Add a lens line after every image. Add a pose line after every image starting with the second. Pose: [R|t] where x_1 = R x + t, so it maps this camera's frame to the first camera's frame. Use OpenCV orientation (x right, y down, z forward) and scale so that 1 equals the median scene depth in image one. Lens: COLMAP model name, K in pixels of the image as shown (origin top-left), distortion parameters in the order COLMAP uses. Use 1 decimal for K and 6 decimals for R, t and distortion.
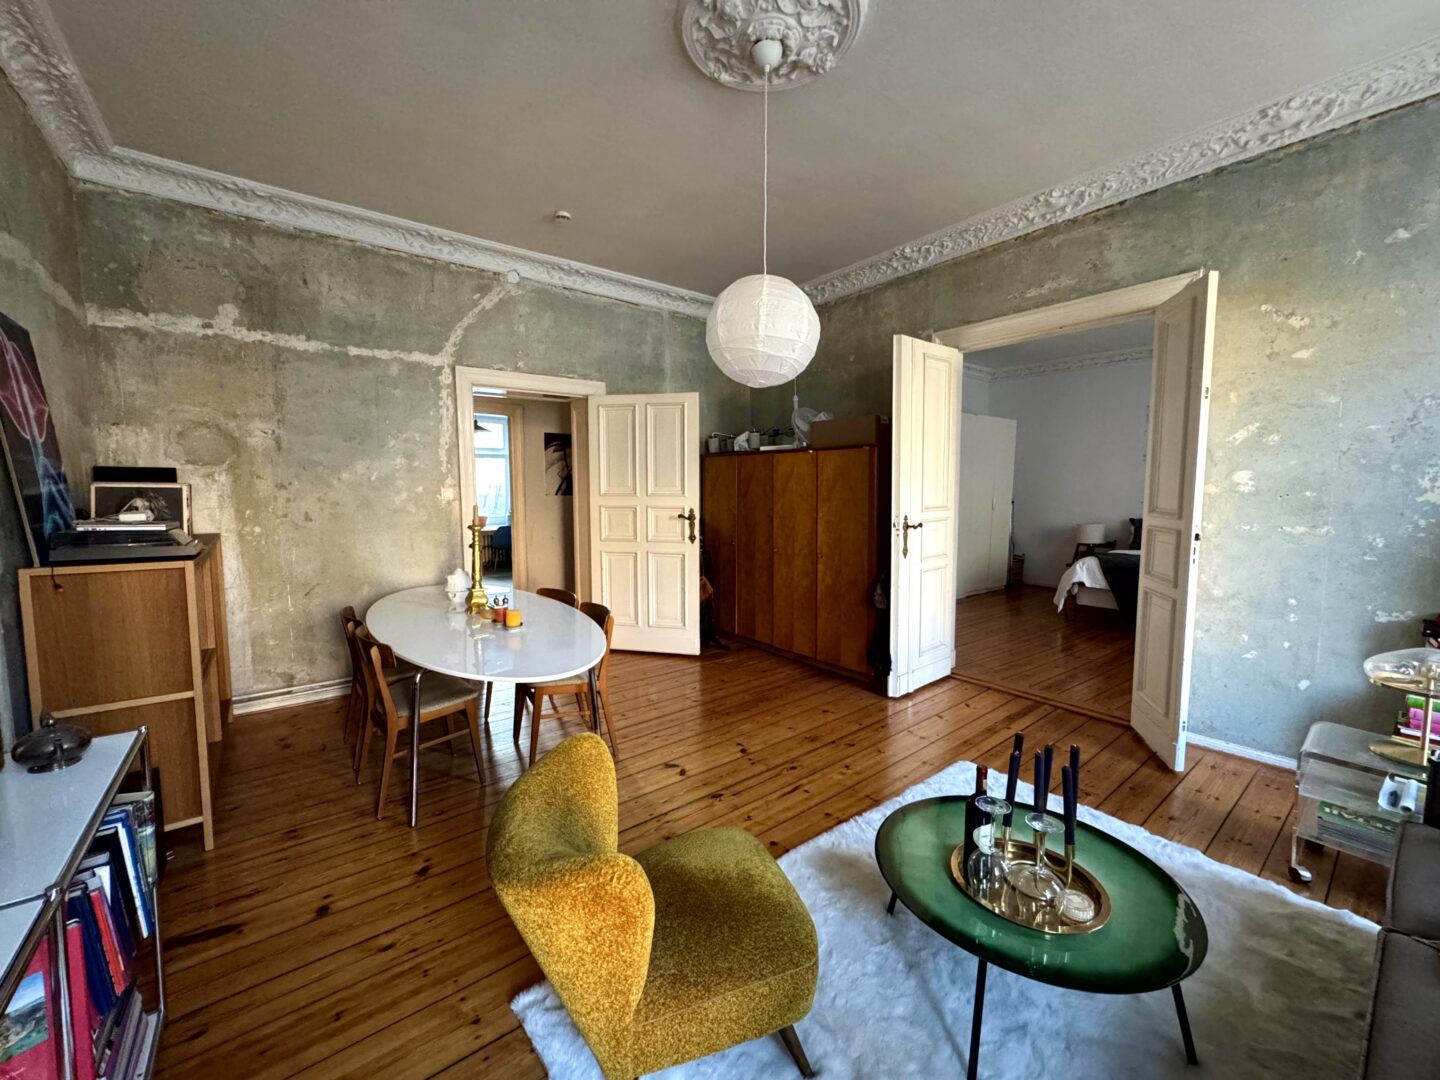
lens RADIAL K [[576.1, 0, 717.8], [0, 576.1, 537.1], [0, 0, 1]] dist [0.000596, 0.000284]
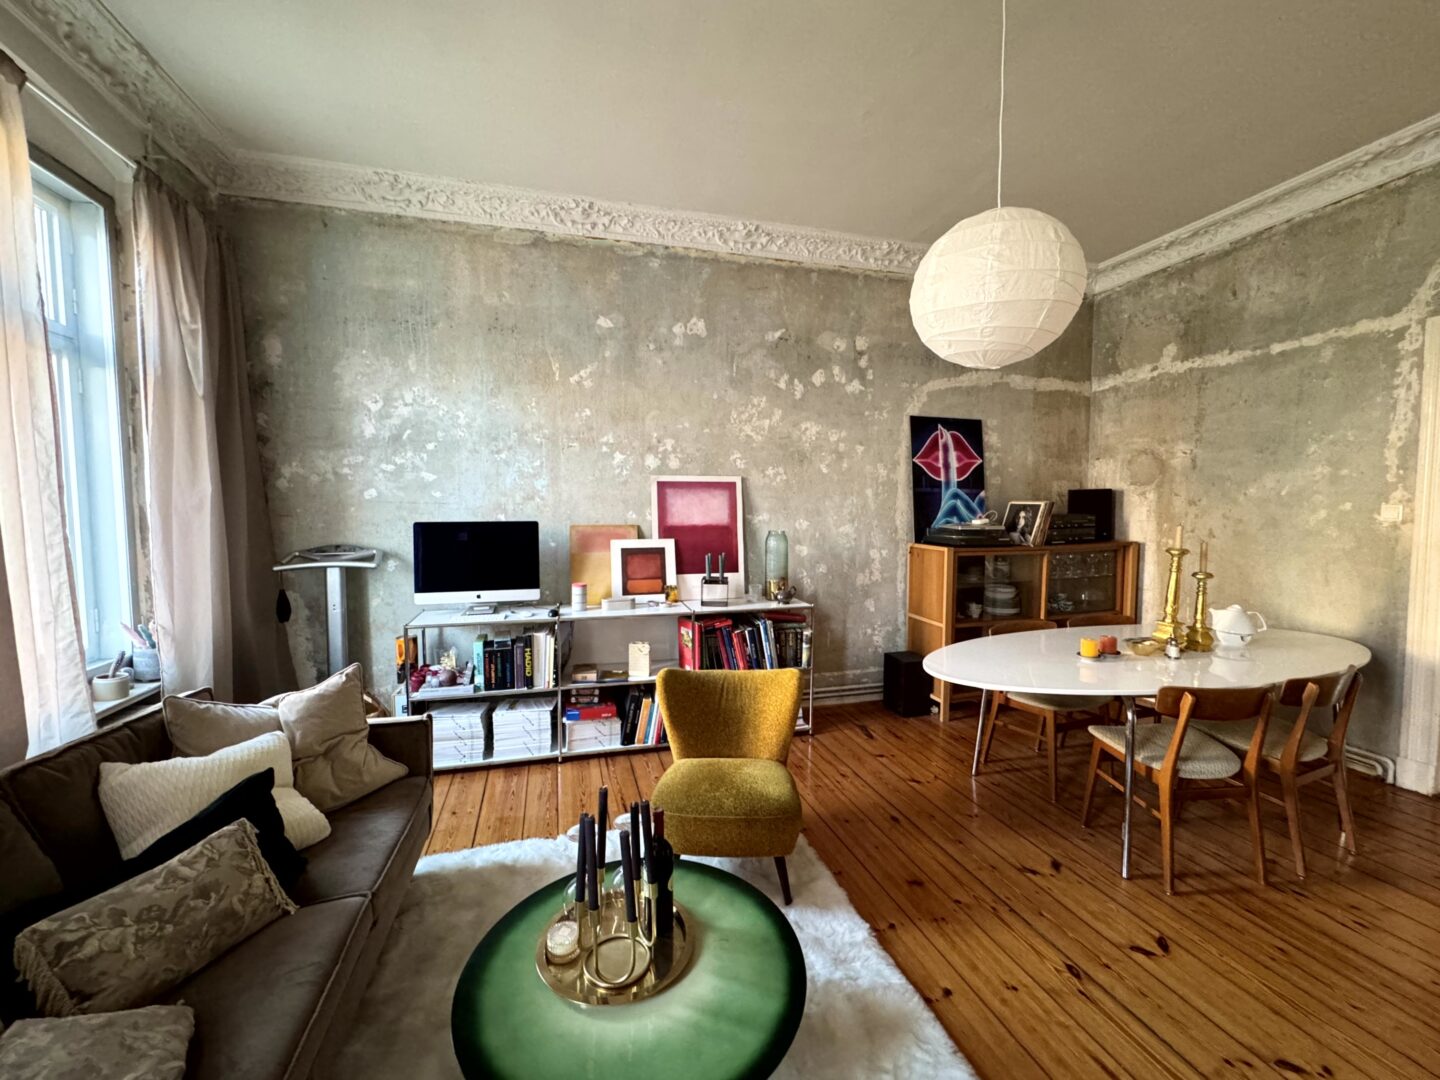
lens RADIAL K [[576.1, 0, 715.8], [0, 576.1, 538.2], [0, 0, 1]] dist [0.000596, 0.000284]
pose [[-0.379325, 0.056972, -0.923508, 0.530187], [-0.077022, 0.992694, 0.092877, -0.053132], [0.922052, 0.106361, -0.372166, 0.583531]]
